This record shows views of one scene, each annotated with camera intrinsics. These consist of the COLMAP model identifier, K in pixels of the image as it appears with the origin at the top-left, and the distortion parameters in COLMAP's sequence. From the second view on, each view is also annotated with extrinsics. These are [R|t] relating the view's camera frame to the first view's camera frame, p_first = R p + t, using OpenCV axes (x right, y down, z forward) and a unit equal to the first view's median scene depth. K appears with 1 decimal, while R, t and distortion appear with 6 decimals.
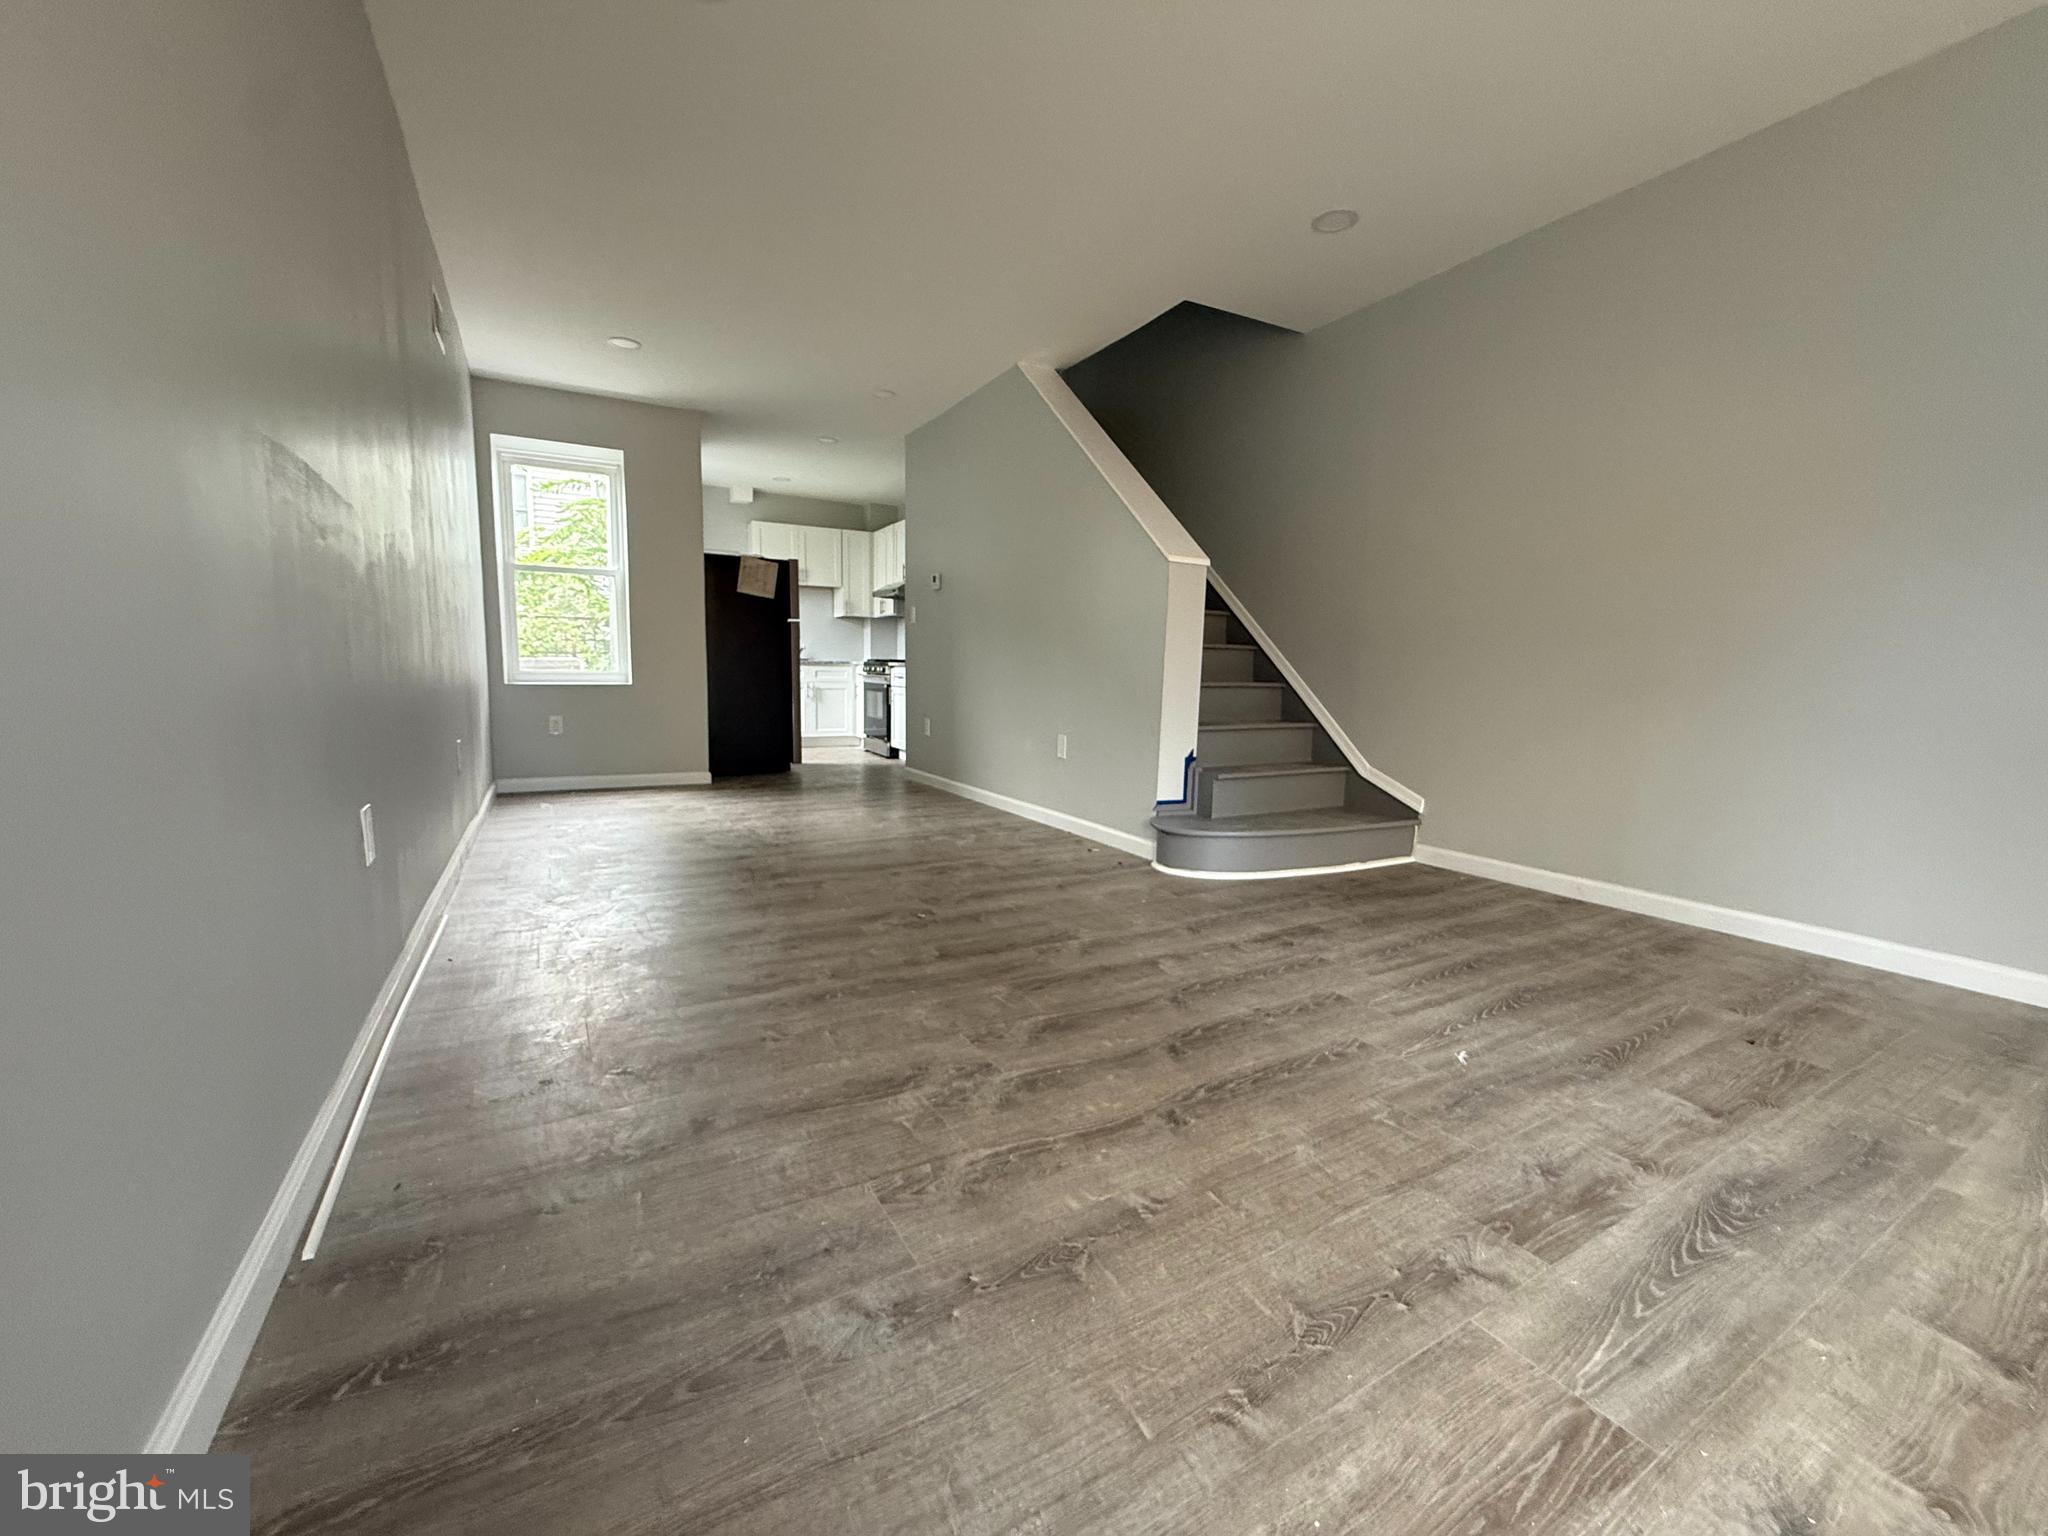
lens RADIAL K [[814.3, 0, 1031.9], [0, 814.3, 762.8], [0, 0, 1]] dist [0.001464, 0.000081]
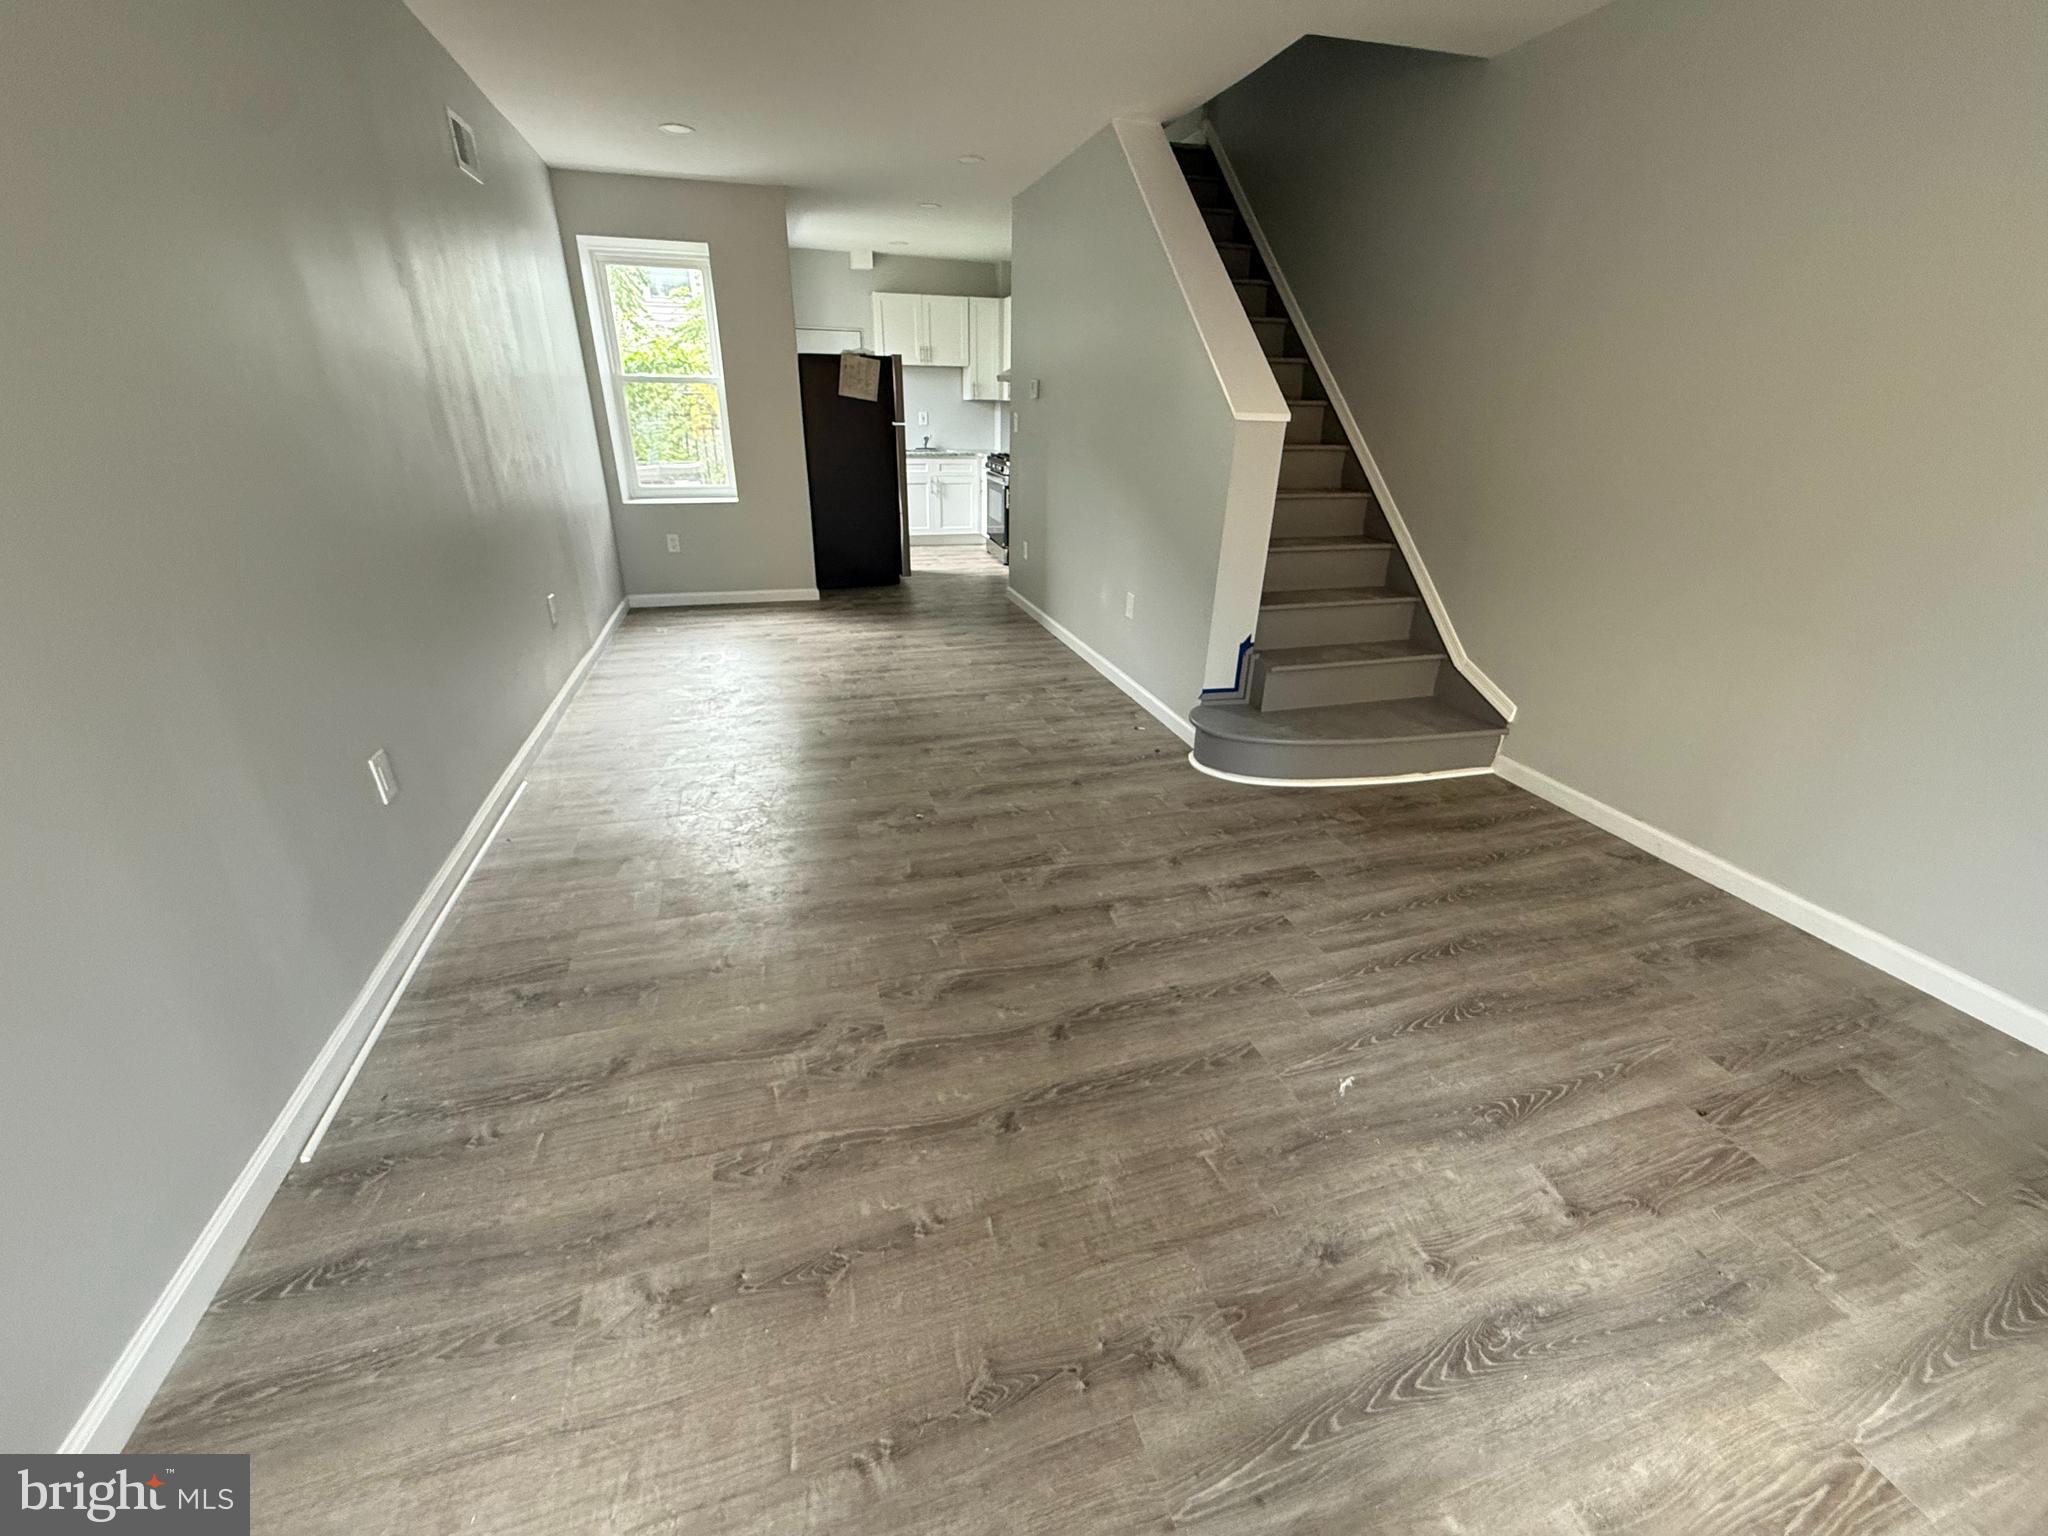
lens RADIAL K [[814.3, 0, 1026.6], [0, 814.3, 766.8], [0, 0, 1]] dist [0.001464, 0.000081]
pose [[0.974647, 0.091613, -0.204131, 0.330572], [-0.027983, 0.955080, 0.295023, -0.297707], [0.221990, -0.281831, 0.933430, 0.106996]]
